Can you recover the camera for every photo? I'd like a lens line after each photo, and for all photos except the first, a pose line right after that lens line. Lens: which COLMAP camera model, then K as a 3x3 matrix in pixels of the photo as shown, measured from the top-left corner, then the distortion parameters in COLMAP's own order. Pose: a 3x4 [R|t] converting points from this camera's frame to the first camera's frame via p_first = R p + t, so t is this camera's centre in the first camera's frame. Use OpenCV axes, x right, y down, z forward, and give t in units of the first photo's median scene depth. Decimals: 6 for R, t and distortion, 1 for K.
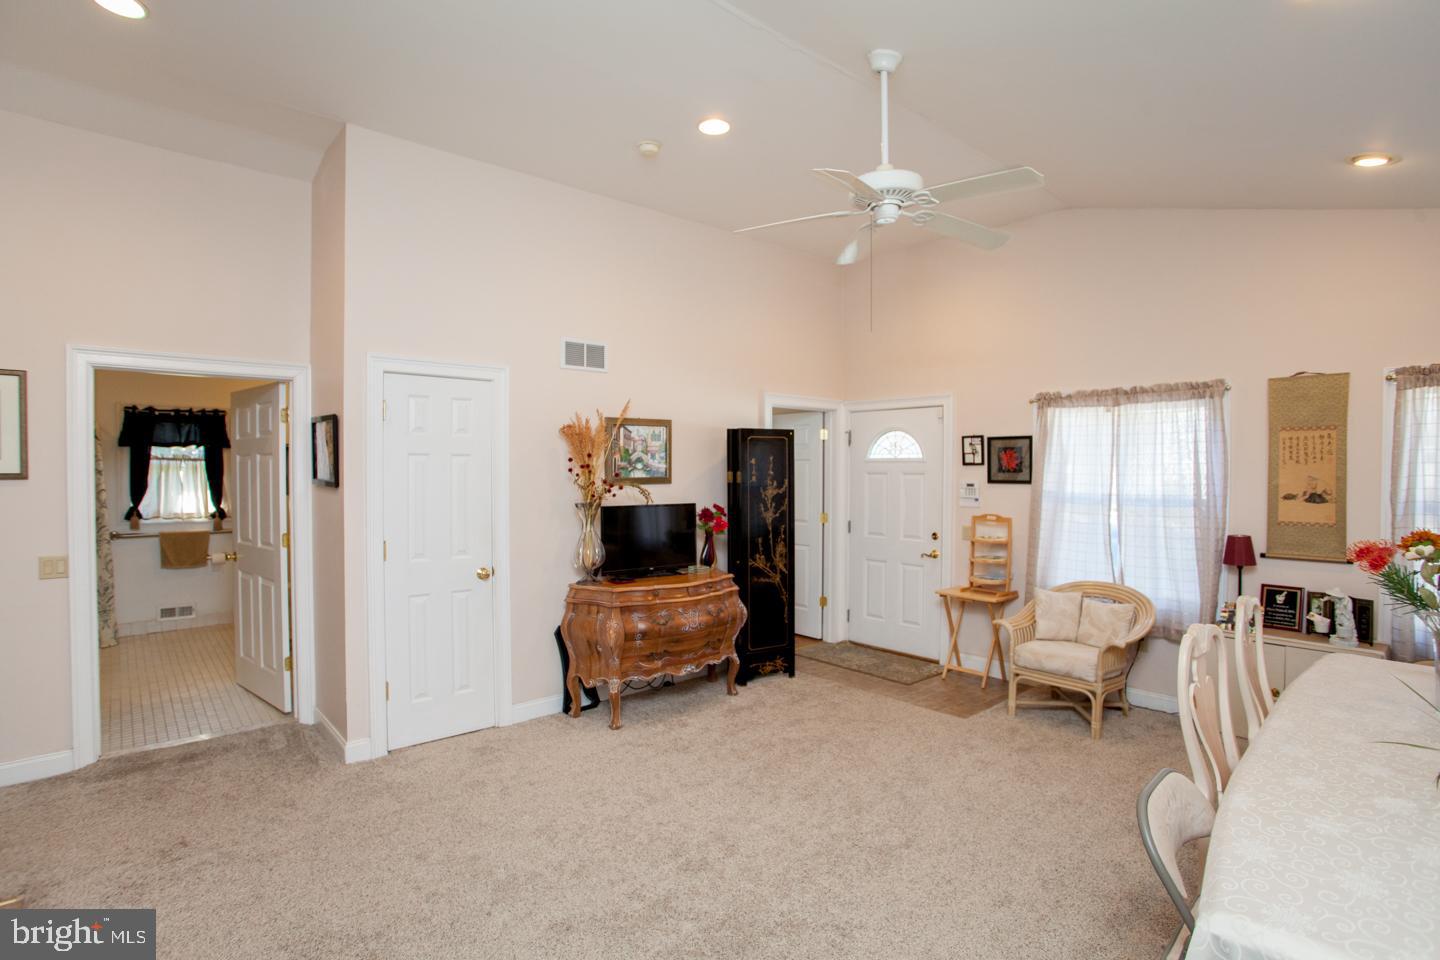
lens RADIAL K [[713.5, 0, 716.9], [0, 713.5, 480.1], [0, 0, 1]] dist [-0.081524, 0.035420]
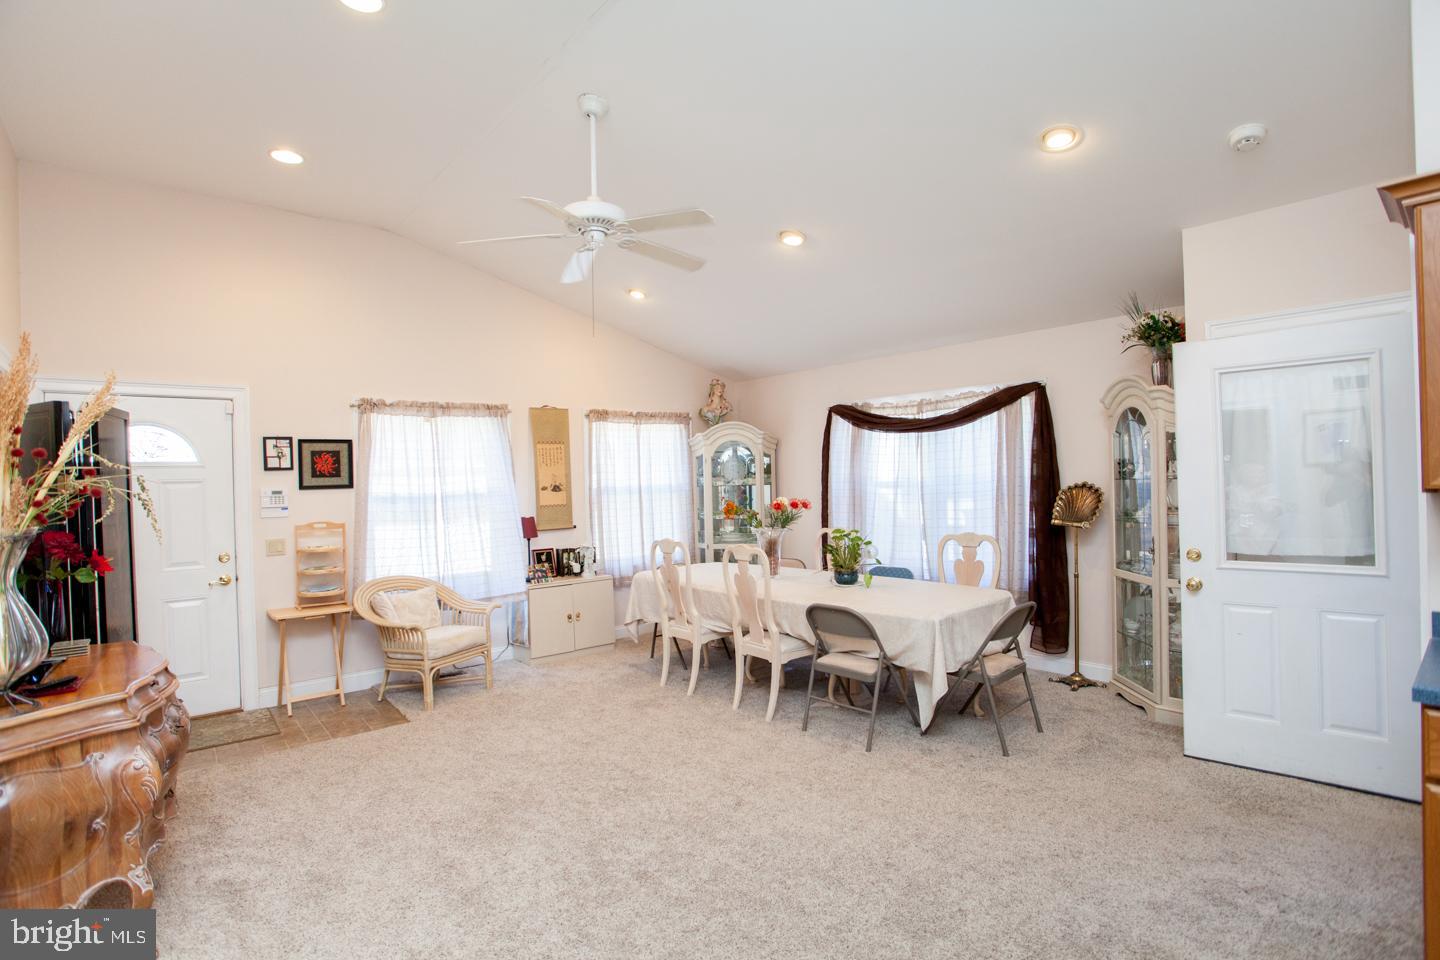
lens RADIAL K [[713.5, 0, 716.9], [0, 713.5, 480.1], [0, 0, 1]] dist [-0.081524, 0.035420]
pose [[0.001662, -0.002508, 0.999995, -0.538657], [0.045698, 0.998952, 0.002429, 0.015305], [-0.998954, 0.045693, 0.001775, 0.474936]]
